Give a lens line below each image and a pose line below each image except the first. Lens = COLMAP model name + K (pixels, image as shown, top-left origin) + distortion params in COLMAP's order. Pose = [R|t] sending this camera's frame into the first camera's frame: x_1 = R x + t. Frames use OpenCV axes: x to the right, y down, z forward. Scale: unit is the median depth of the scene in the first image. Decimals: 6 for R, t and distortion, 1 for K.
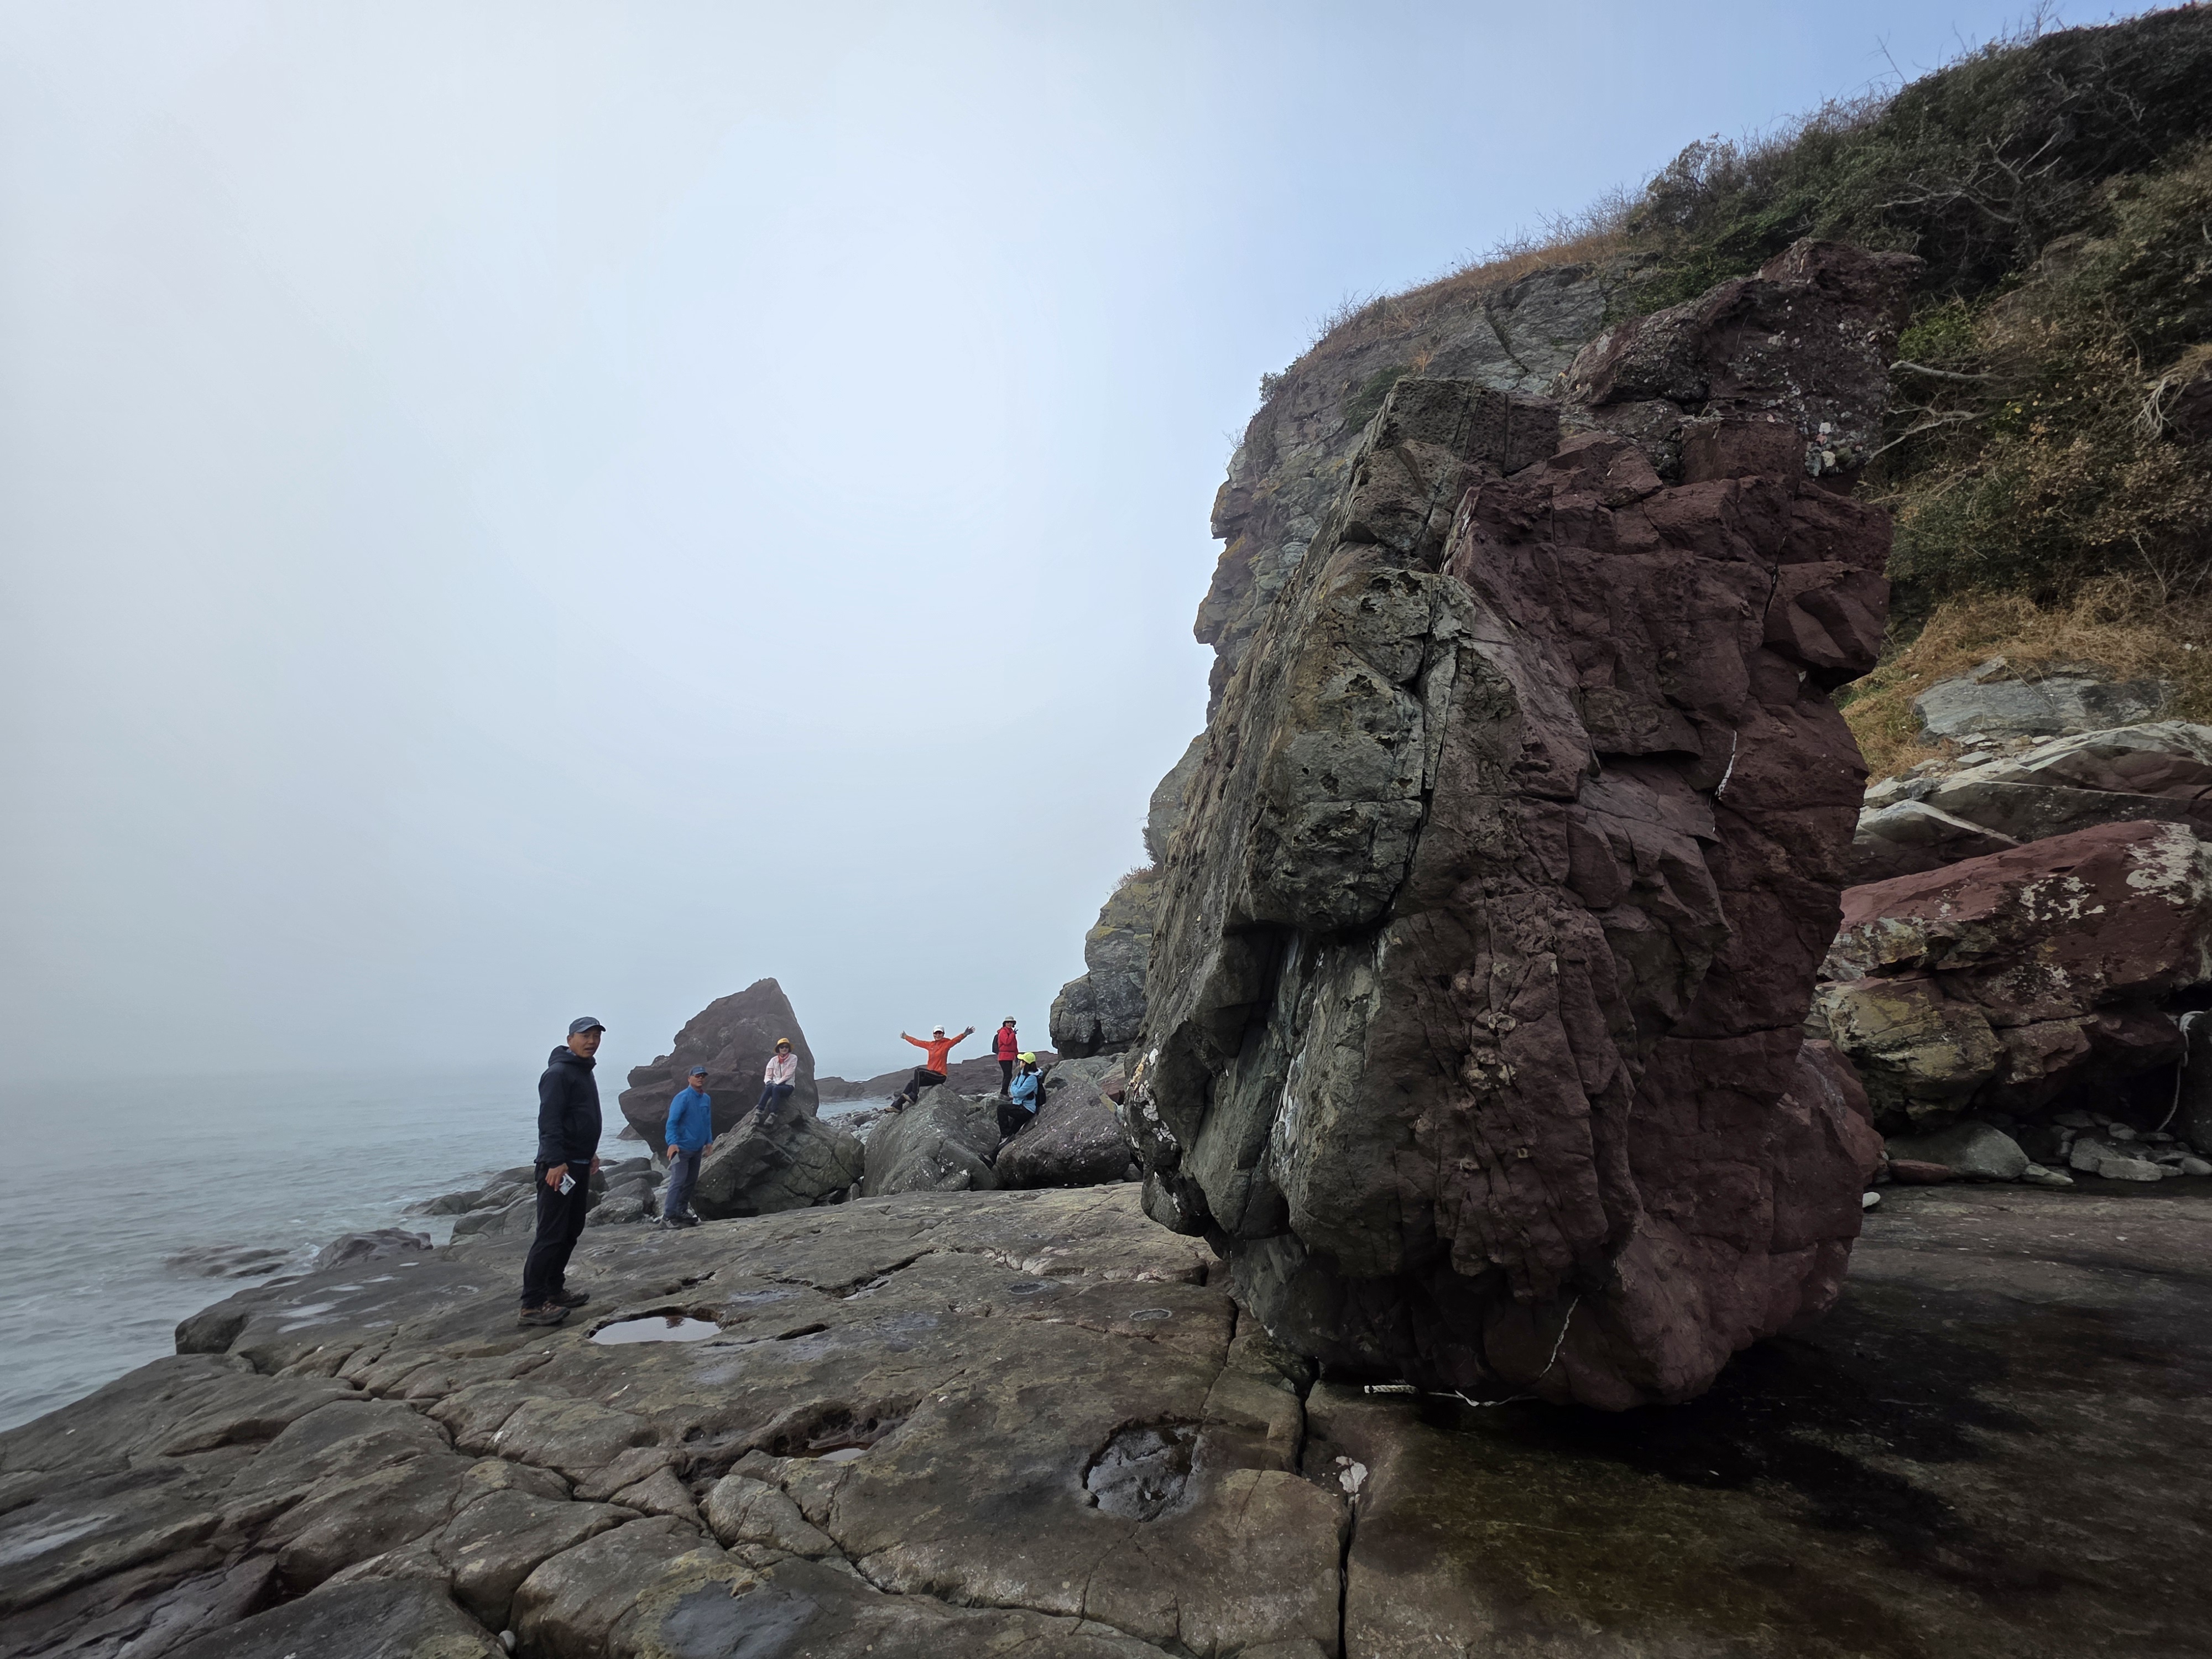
lens RADIAL K [[873.8, 0, 1111.5], [0, 873.8, 827.0], [0, 0, 1]] dist [0.007529, -0.000986]
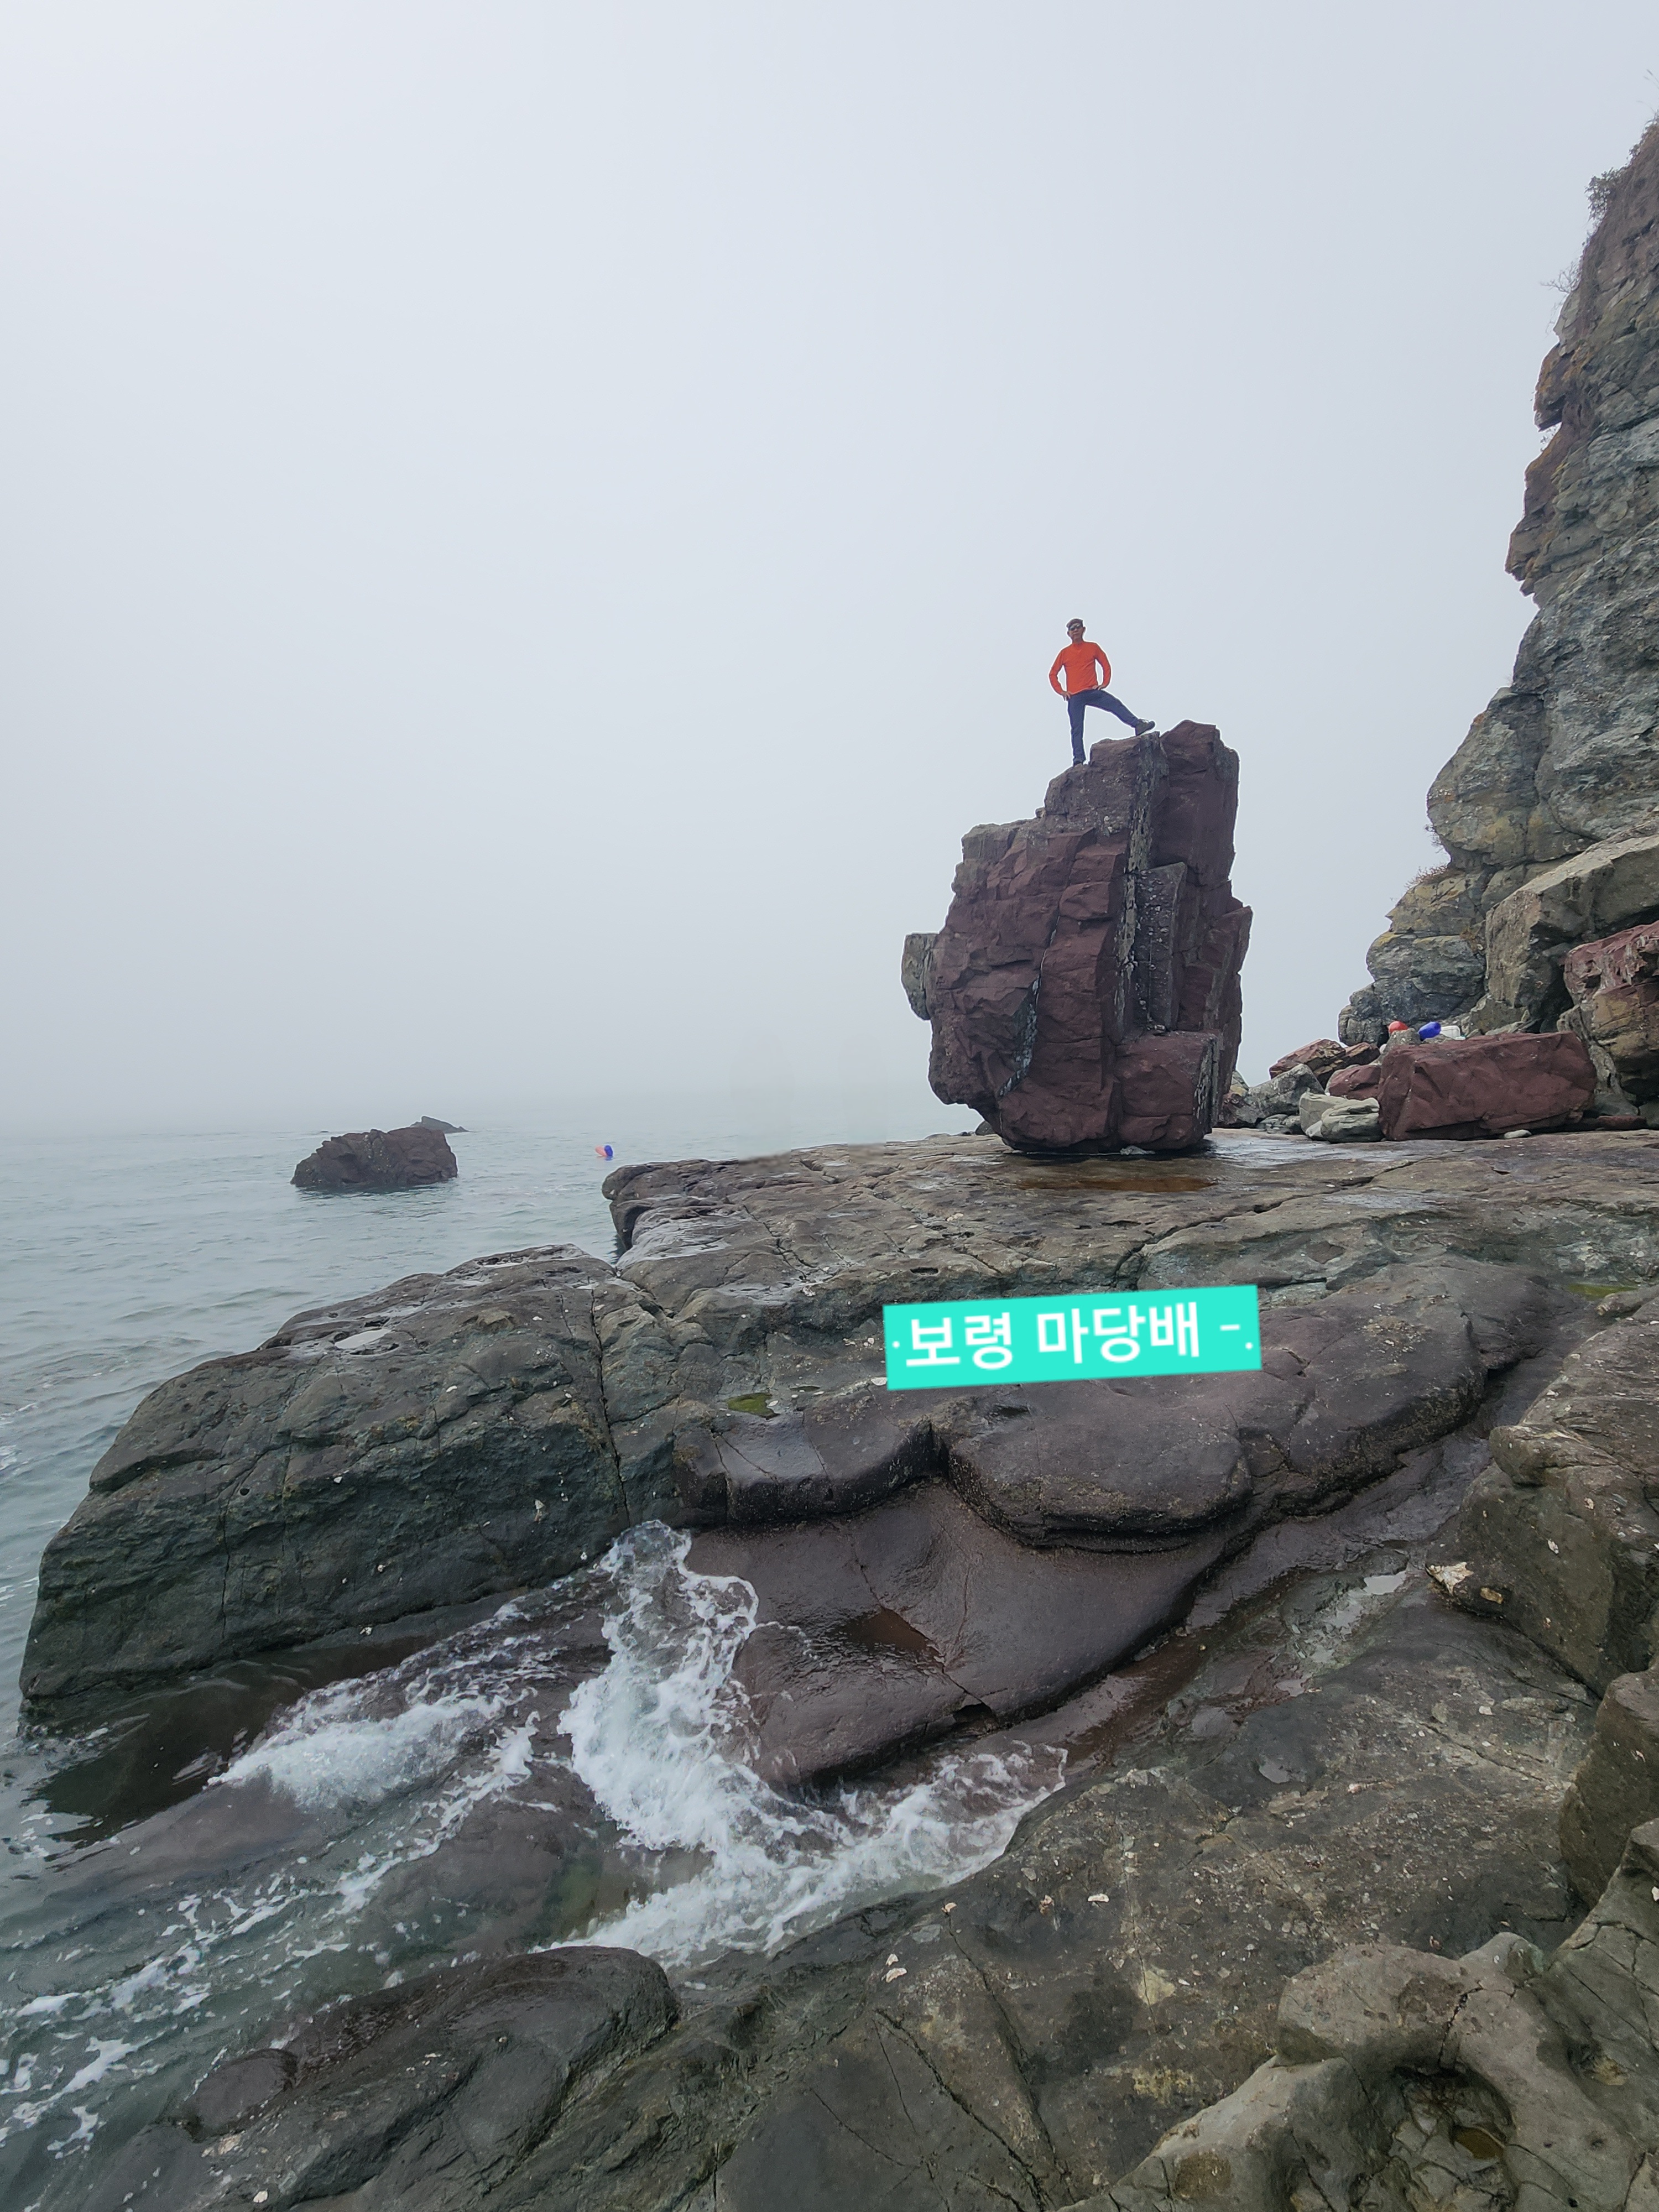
lens RADIAL K [[999.9, 0, 832.7], [0, 999.9, 1094.3], [0, 0, 1]] dist [-0.009690, 0.008267]
pose [[0.723277, 0.007217, -0.690520, 0.327256], [0.184192, 0.961702, 0.202981, -0.059039], [0.665540, -0.274000, 0.694248, -0.269943]]
